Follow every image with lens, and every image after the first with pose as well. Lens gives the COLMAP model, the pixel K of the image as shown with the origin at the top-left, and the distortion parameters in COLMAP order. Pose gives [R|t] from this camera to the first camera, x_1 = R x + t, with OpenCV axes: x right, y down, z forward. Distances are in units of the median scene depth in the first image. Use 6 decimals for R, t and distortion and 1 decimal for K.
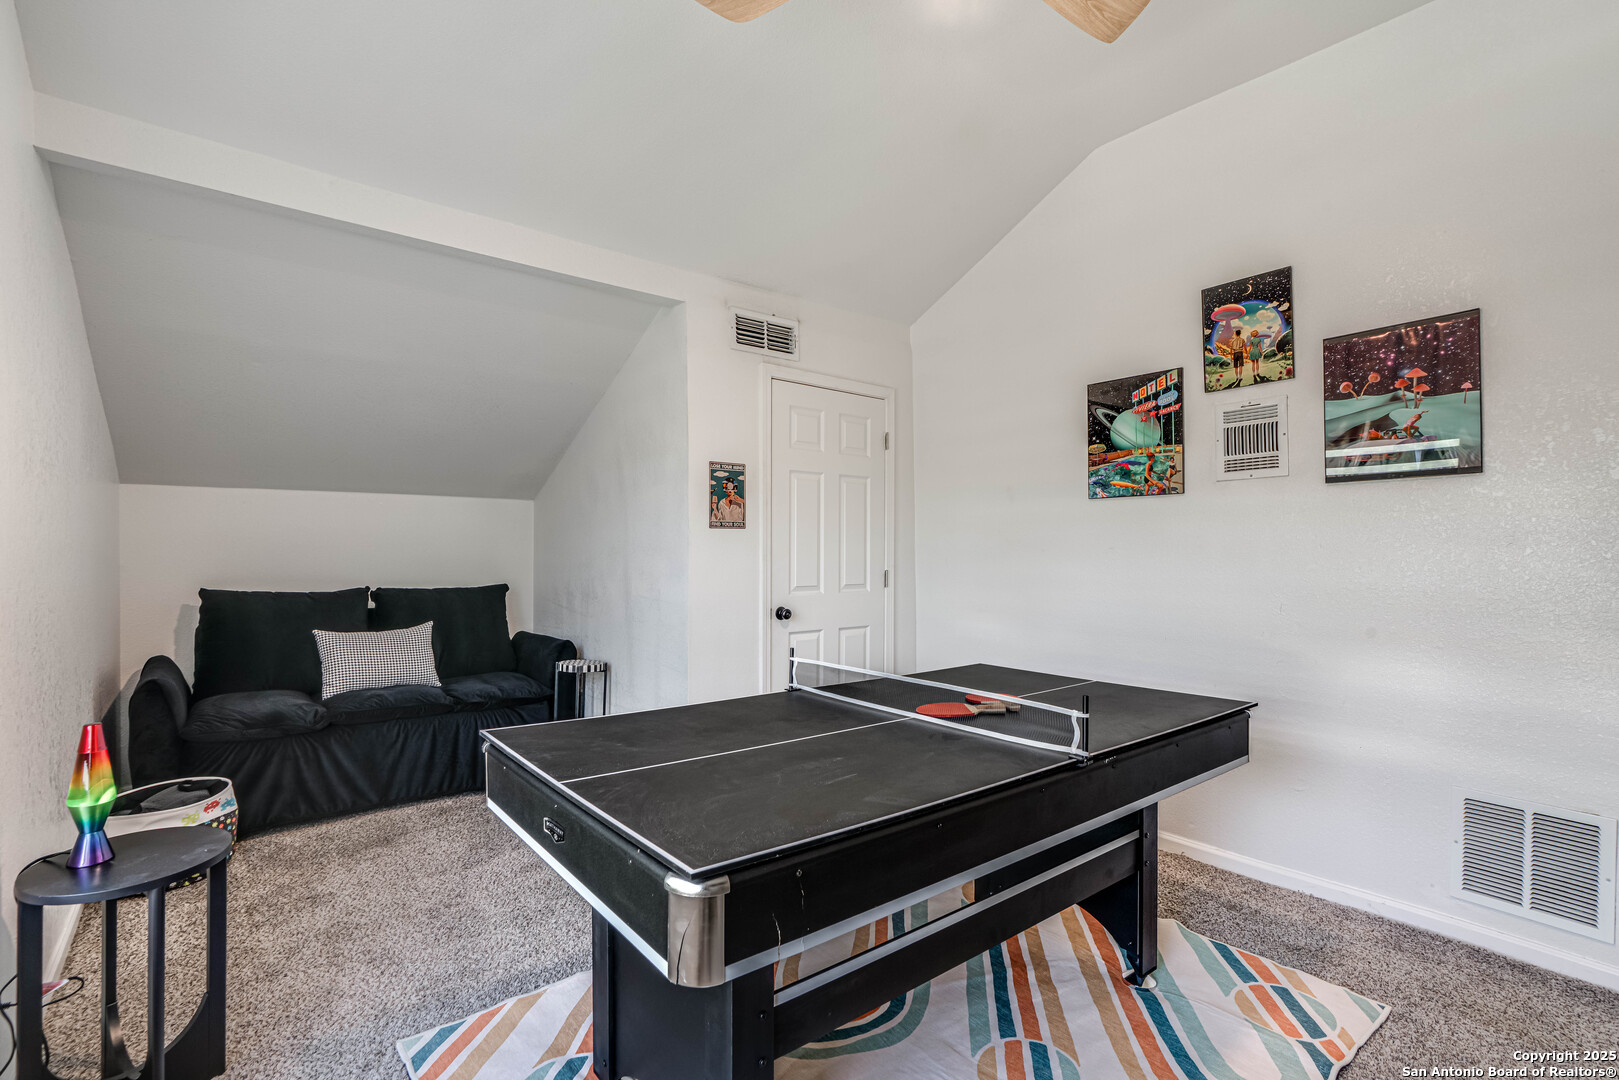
lens RADIAL K [[734.0, 0, 803.7], [0, 734.0, 540.0], [0, 0, 1]] dist [-0.009041, 0.003389]
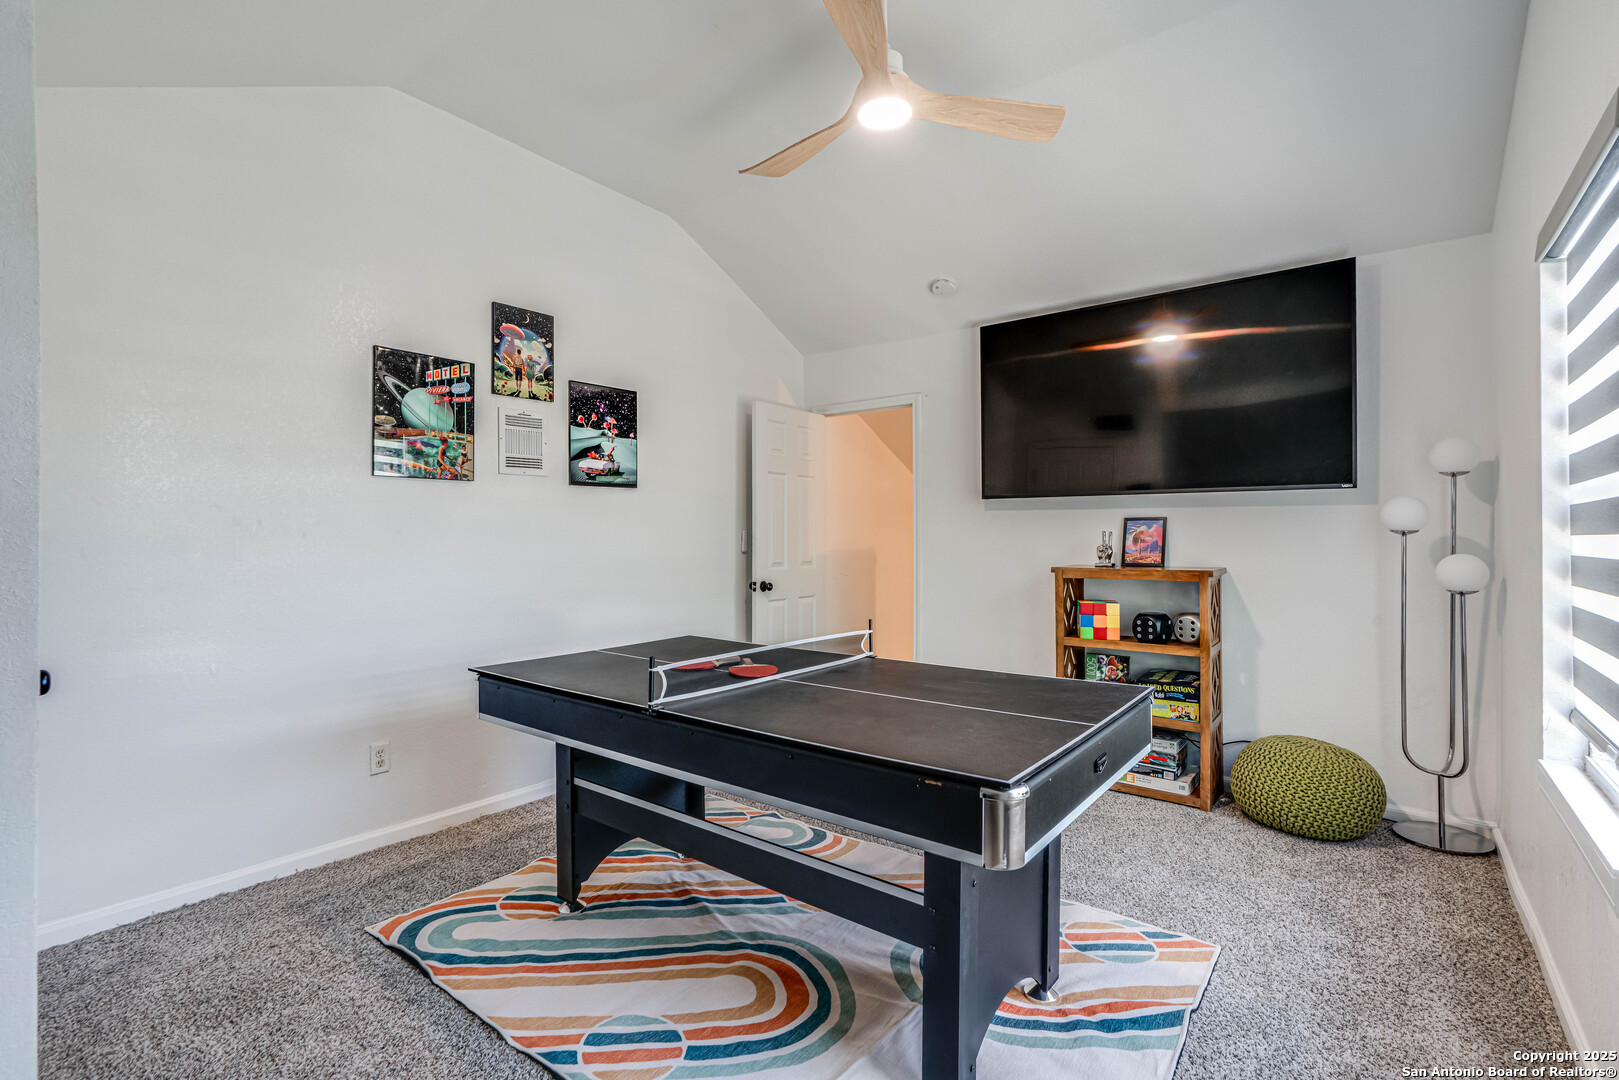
lens RADIAL K [[734.0, 0, 812.3], [0, 734.0, 544.3], [0, 0, 1]] dist [-0.009041, 0.003389]
pose [[-0.234257, -0.000344, 0.972175, -0.630849], [0.004611, 0.999988, 0.001465, 0.029209], [-0.972164, 0.004826, -0.234253, 0.755726]]
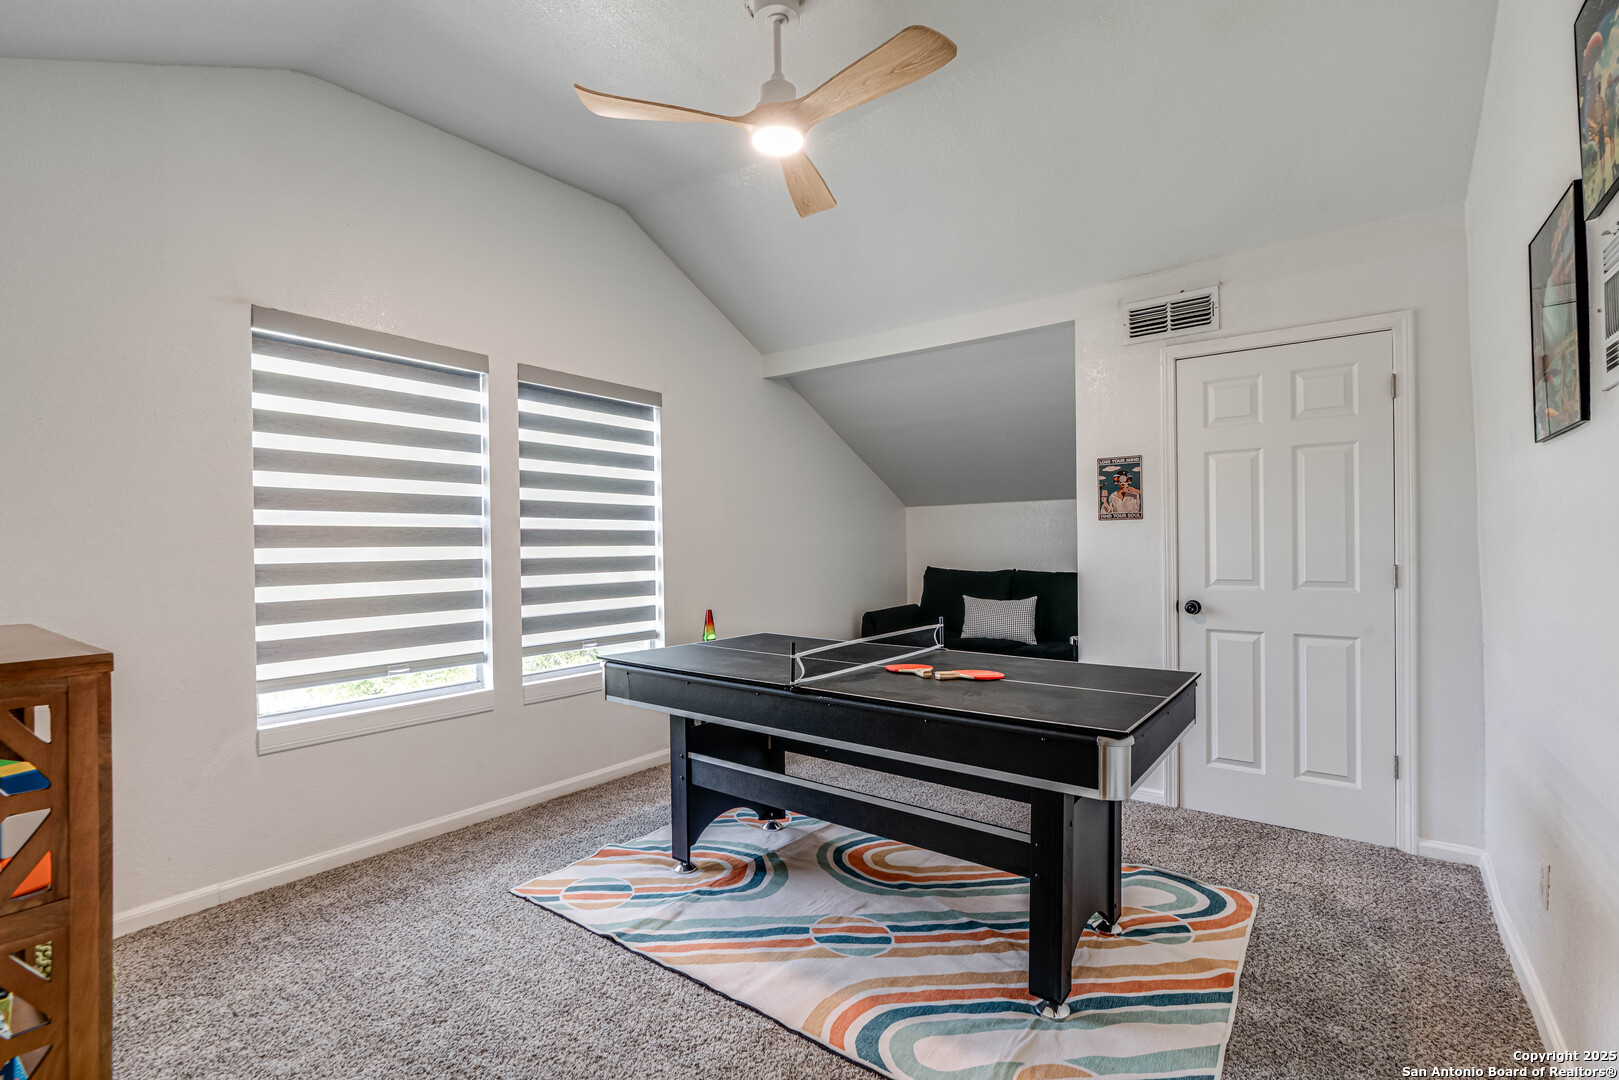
lens RADIAL K [[734.0, 0, 800.4], [0, 734.0, 541.6], [0, 0, 1]] dist [-0.009041, 0.003389]
pose [[0.248942, -0.010365, -0.968463, 0.863723], [0.021505, 0.999755, -0.005172, 0.011870], [0.968279, -0.019539, 0.249105, 0.325781]]
